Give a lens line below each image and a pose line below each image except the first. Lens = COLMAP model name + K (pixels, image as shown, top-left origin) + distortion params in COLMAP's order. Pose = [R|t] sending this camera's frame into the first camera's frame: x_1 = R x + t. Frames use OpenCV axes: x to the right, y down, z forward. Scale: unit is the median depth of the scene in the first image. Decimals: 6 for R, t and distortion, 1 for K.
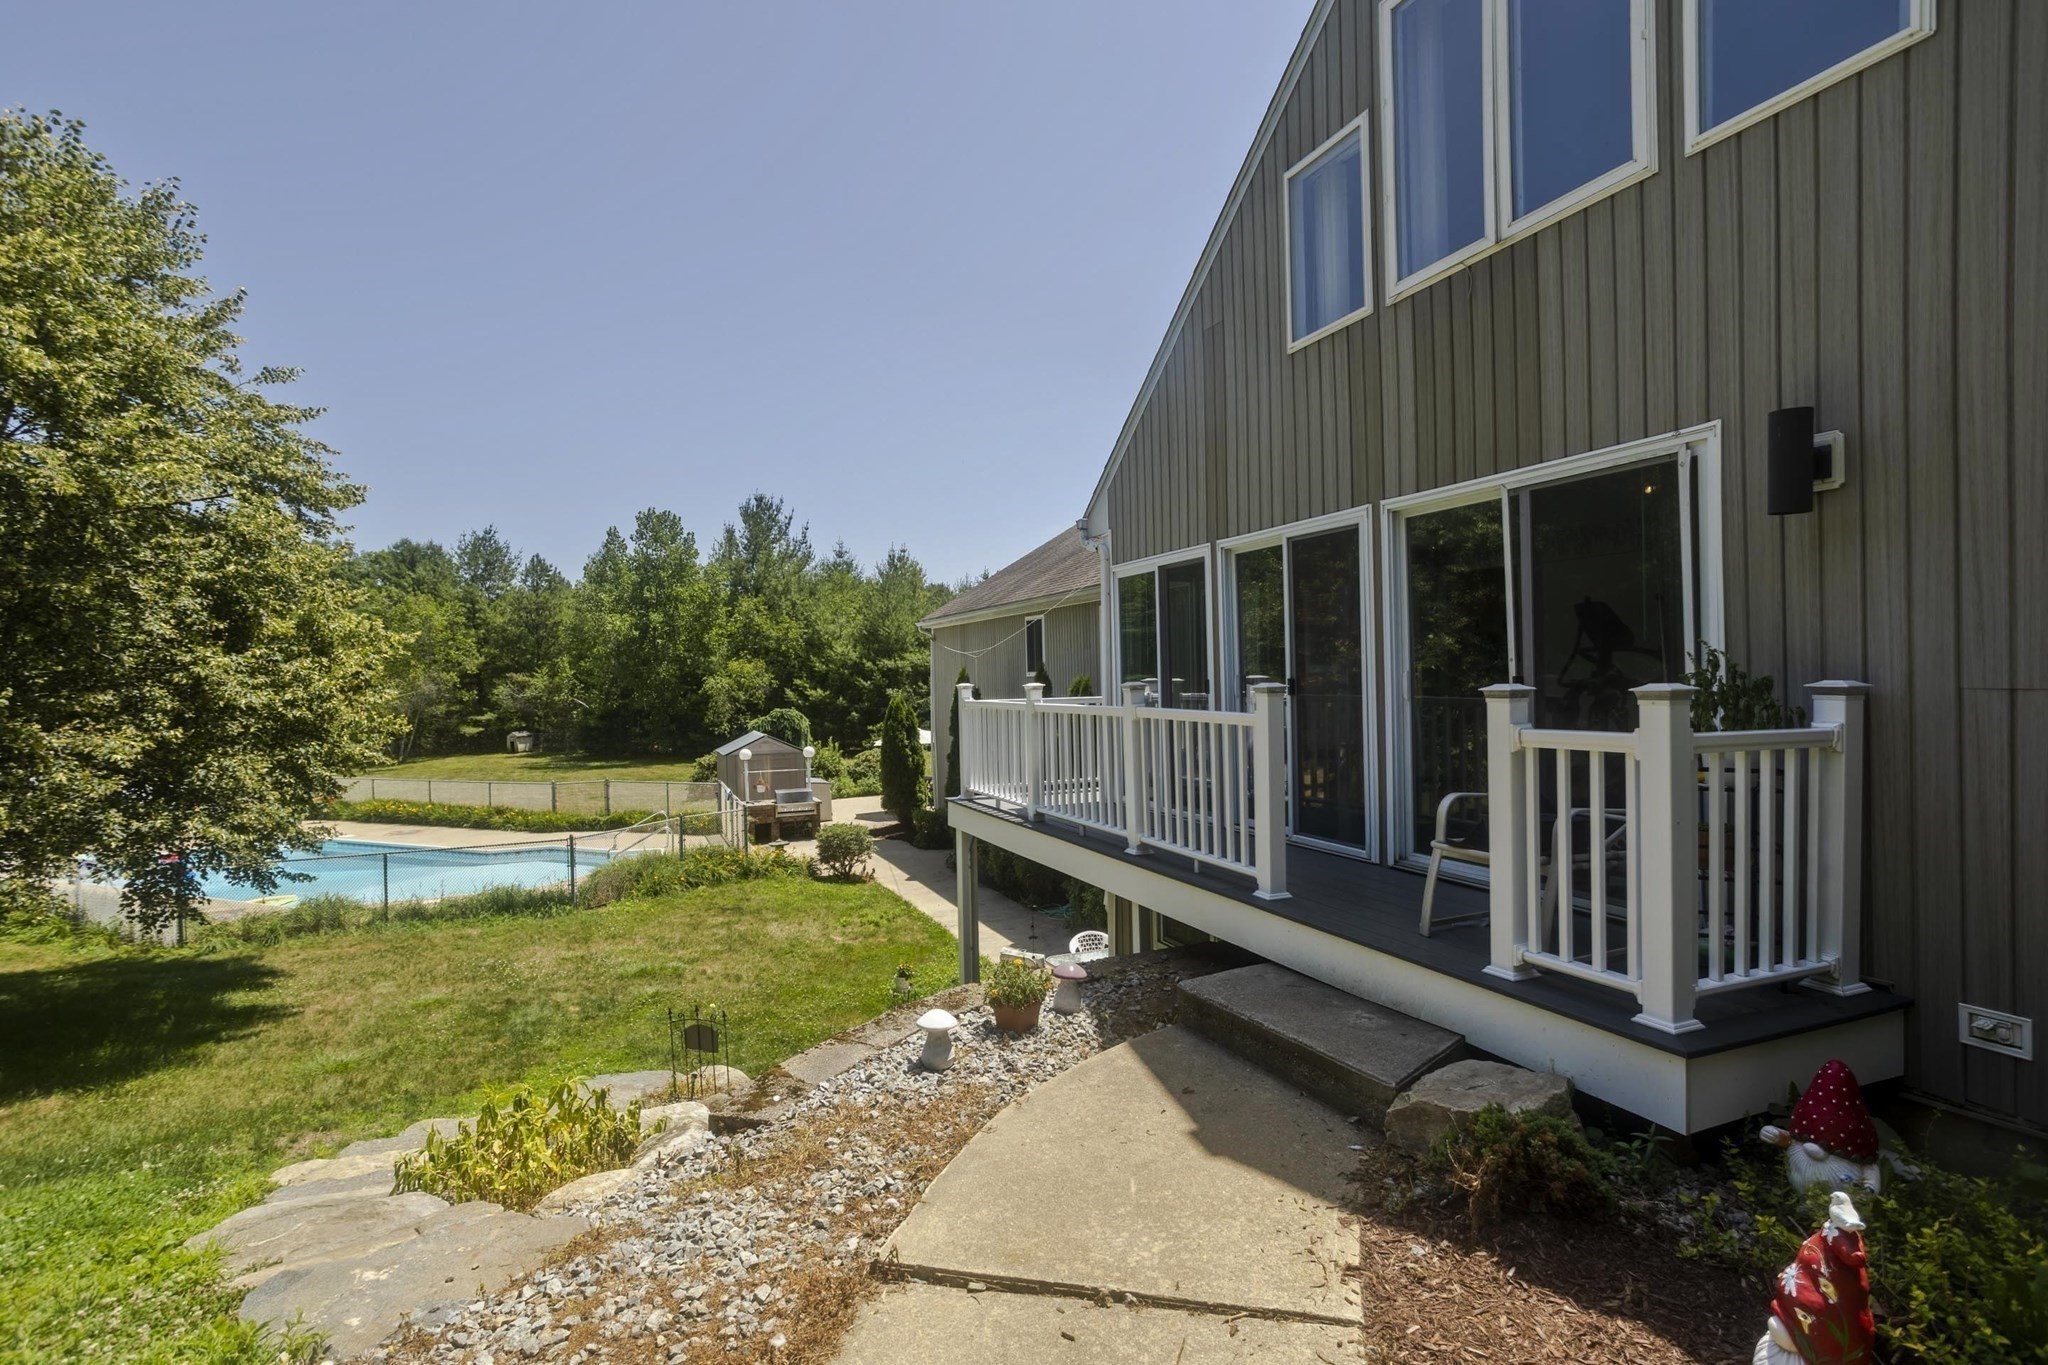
lens RADIAL K [[983.3, 0, 1024.0], [0, 983.3, 682.5], [0, 0, 1]] dist [0.001875, 0.000842]
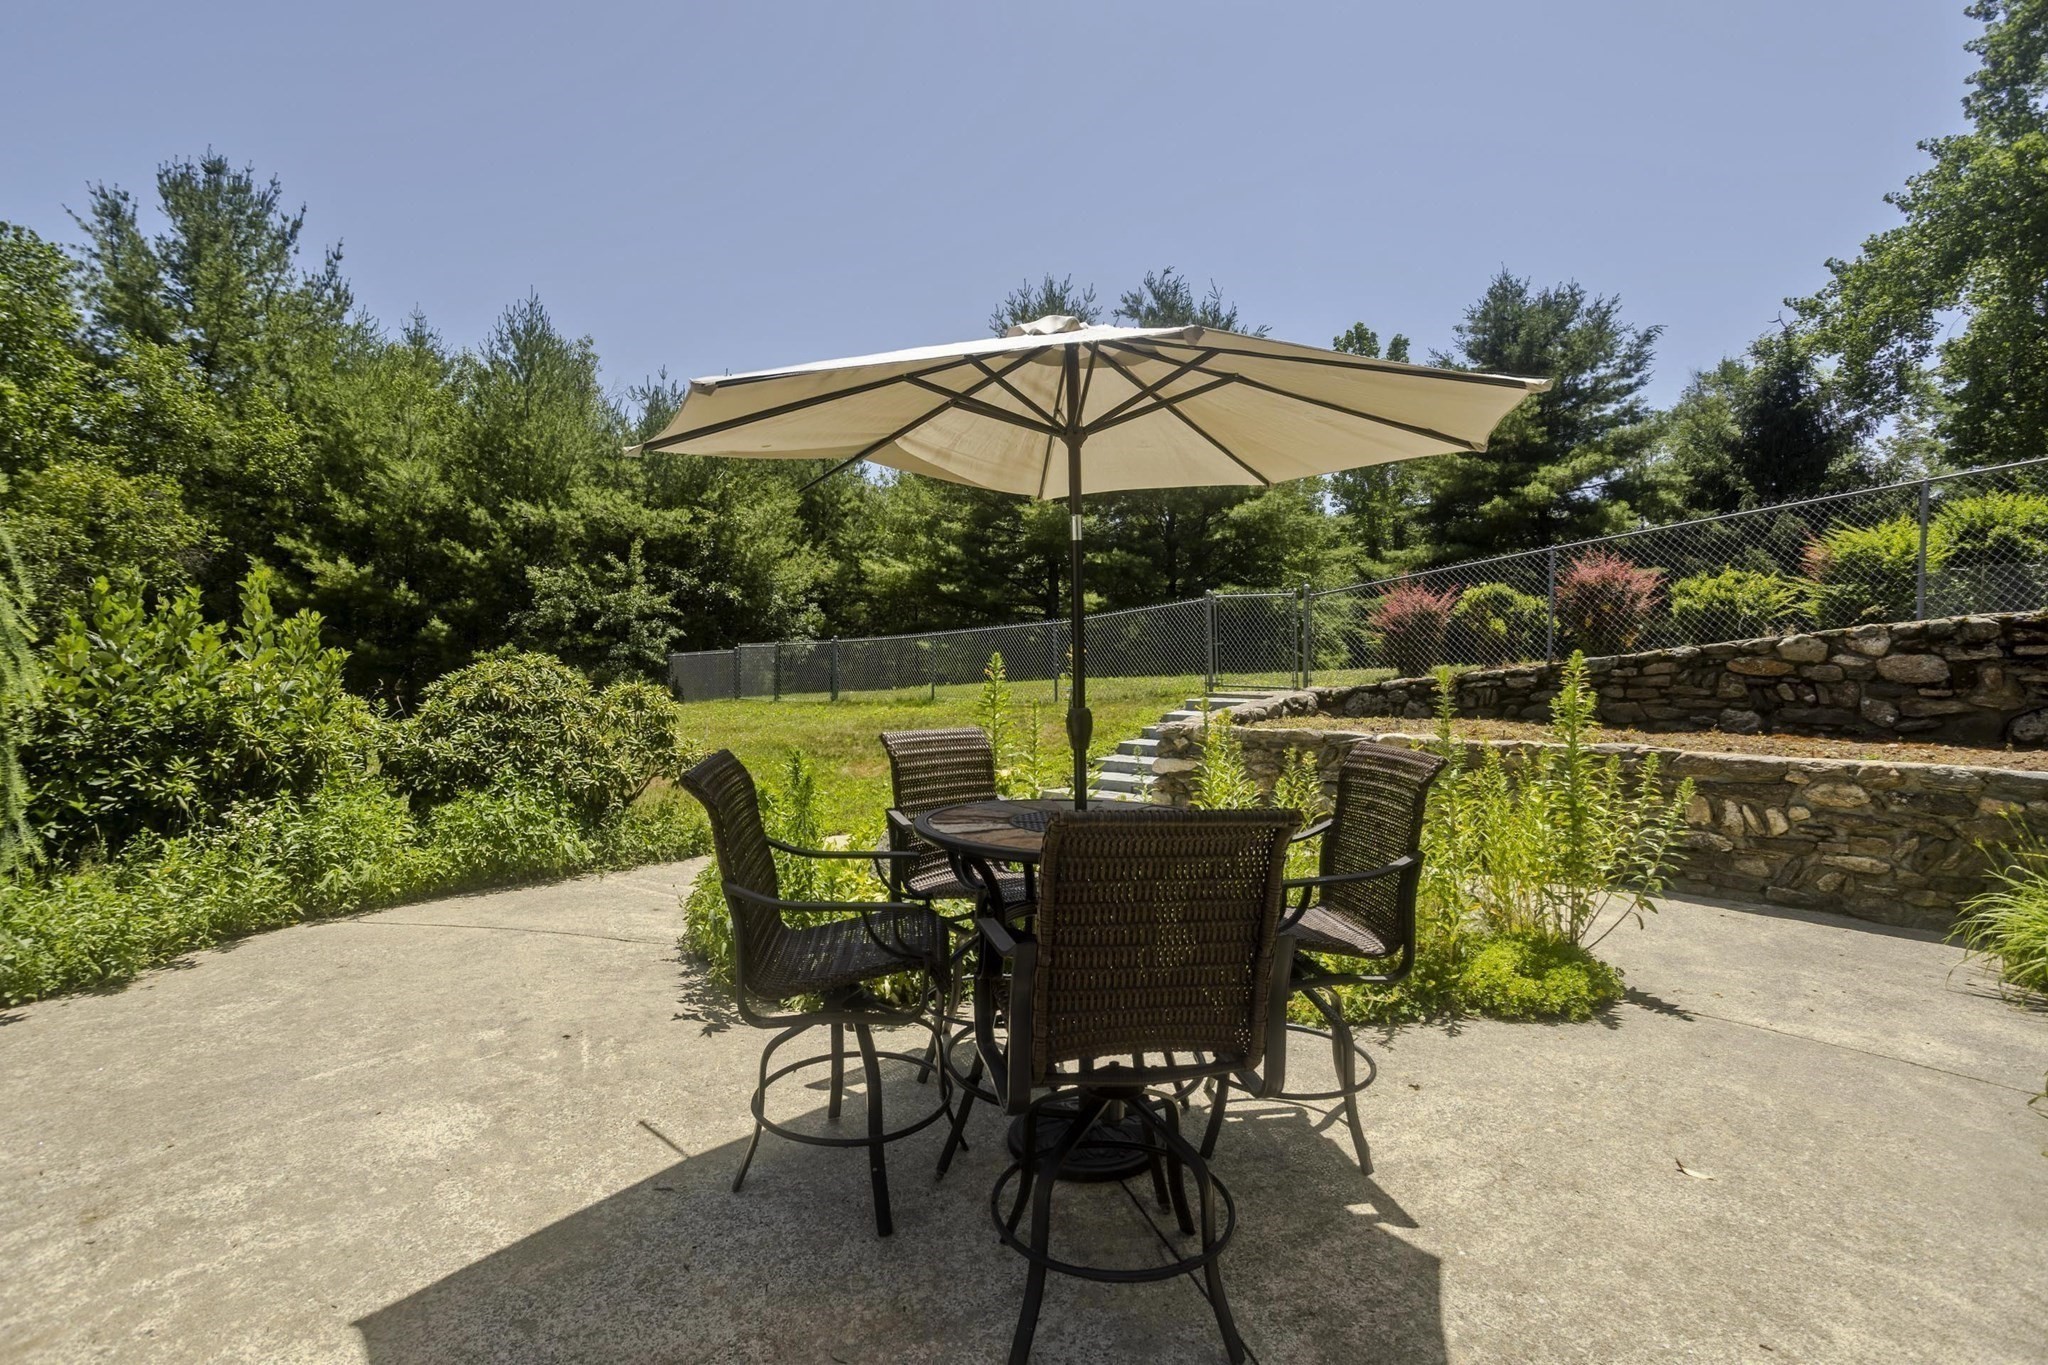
lens RADIAL K [[983.3, 0, 1024.0], [0, 983.3, 682.5], [0, 0, 1]] dist [0.001875, 0.000842]
pose [[0.936498, 0.019705, 0.350118, -0.079290], [-0.026604, 0.999535, 0.014904, 0.042683], [-0.349661, -0.023272, 0.936587, 0.481681]]
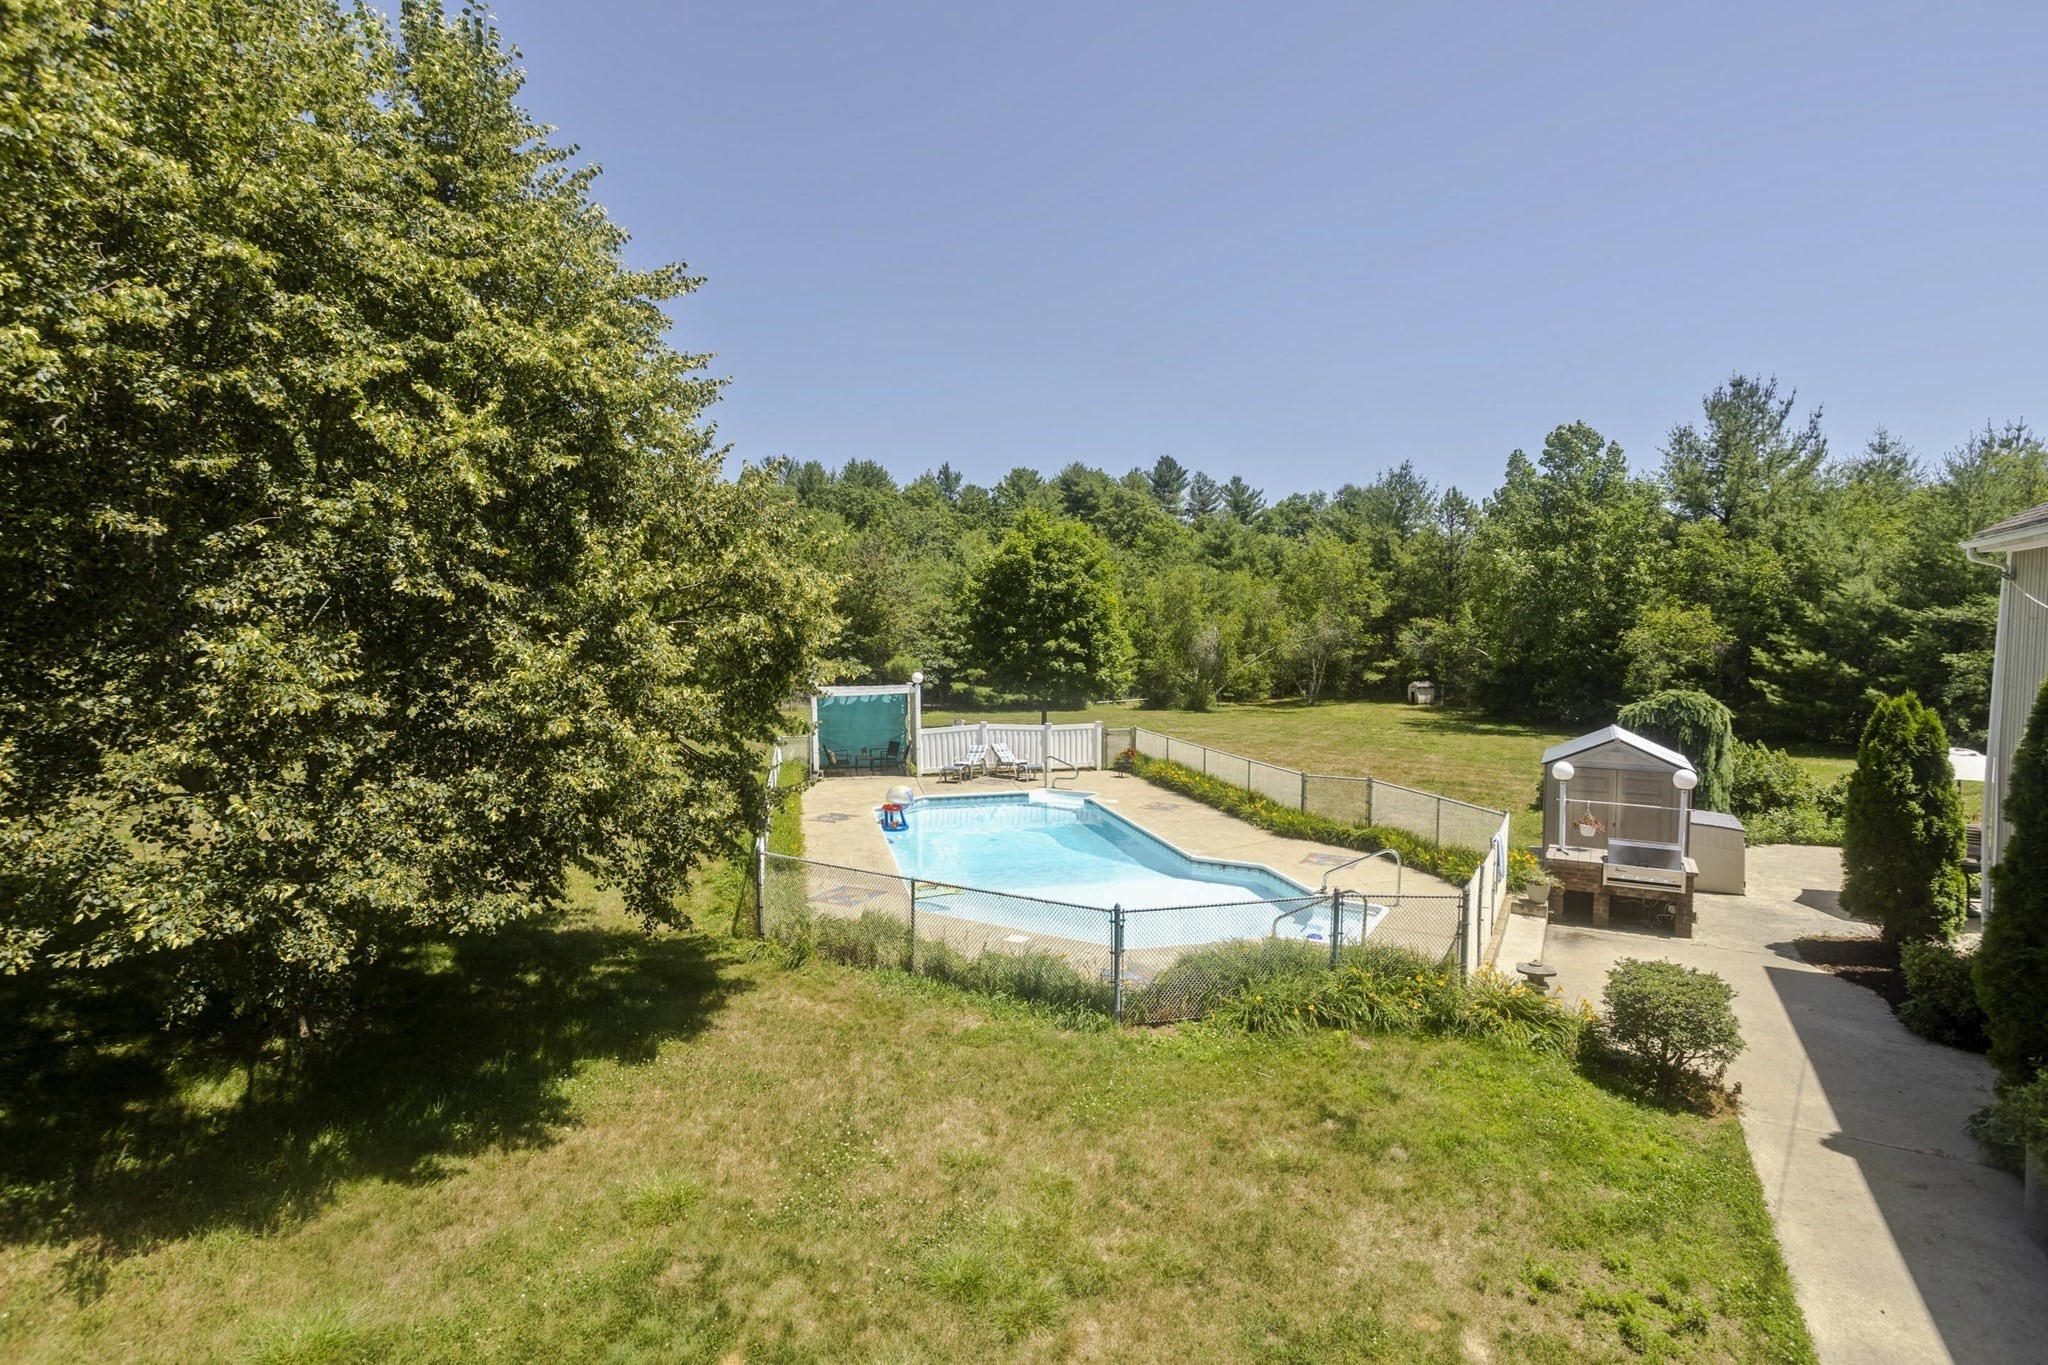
lens RADIAL K [[987.0, 0, 1034.9], [0, 987.0, 675.3], [0, 0, 1]] dist [-0.050355, 0.034904]
pose [[0.605244, 0.062417, -0.793589, -0.001758], [-0.019295, 0.997779, 0.063761, -0.008351], [0.795806, -0.023278, 0.605104, 0.167835]]
